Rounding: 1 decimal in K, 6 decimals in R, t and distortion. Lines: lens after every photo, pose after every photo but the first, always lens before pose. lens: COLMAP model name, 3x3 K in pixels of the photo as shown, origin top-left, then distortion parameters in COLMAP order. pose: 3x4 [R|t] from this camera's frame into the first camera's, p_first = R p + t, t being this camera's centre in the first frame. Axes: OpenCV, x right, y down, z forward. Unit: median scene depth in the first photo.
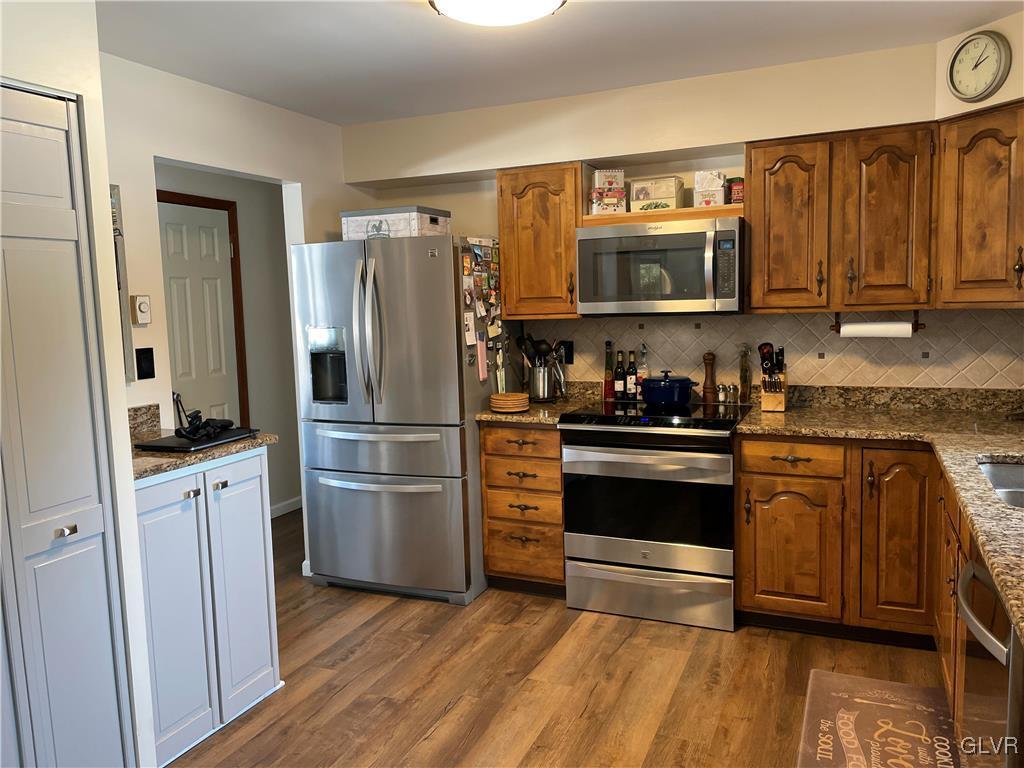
lens RADIAL K [[773.0, 0, 509.1], [0, 773.0, 373.6], [0, 0, 1]] dist [0.089856, -0.139700]
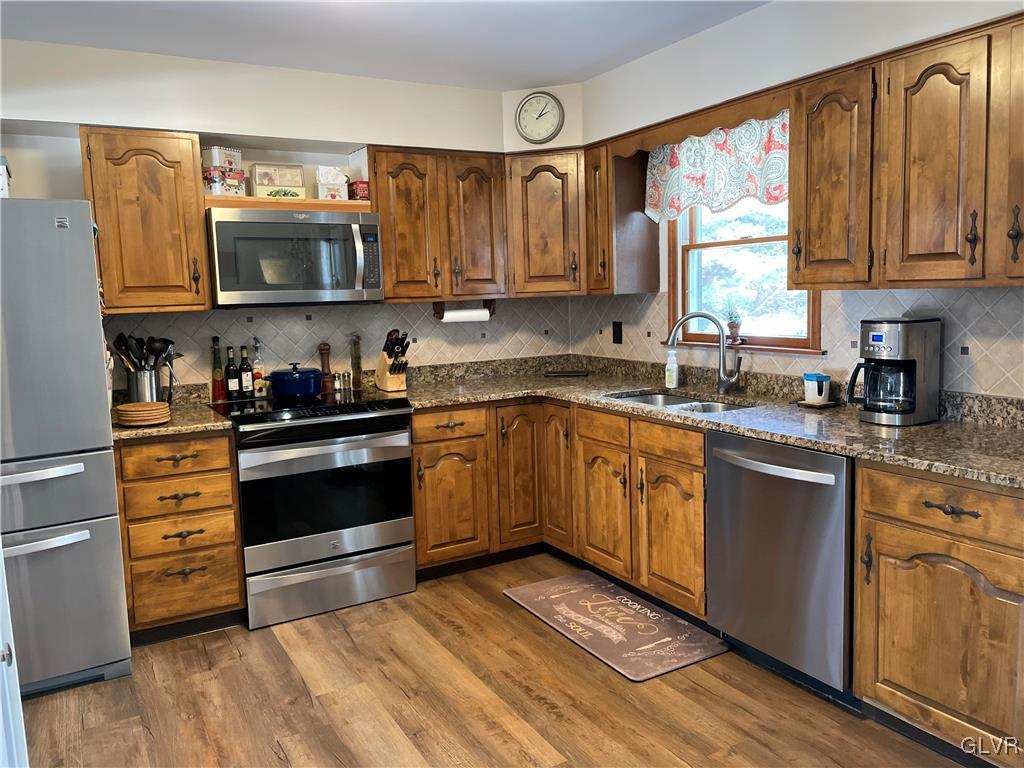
lens RADIAL K [[773.0, 0, 509.1], [0, 773.0, 373.6], [0, 0, 1]] dist [0.089856, -0.139700]
pose [[0.595676, -0.076326, 0.799590, -0.472556], [0.089588, 0.995577, 0.028293, 0.006933], [-0.798213, 0.054780, 0.599879, 0.215133]]
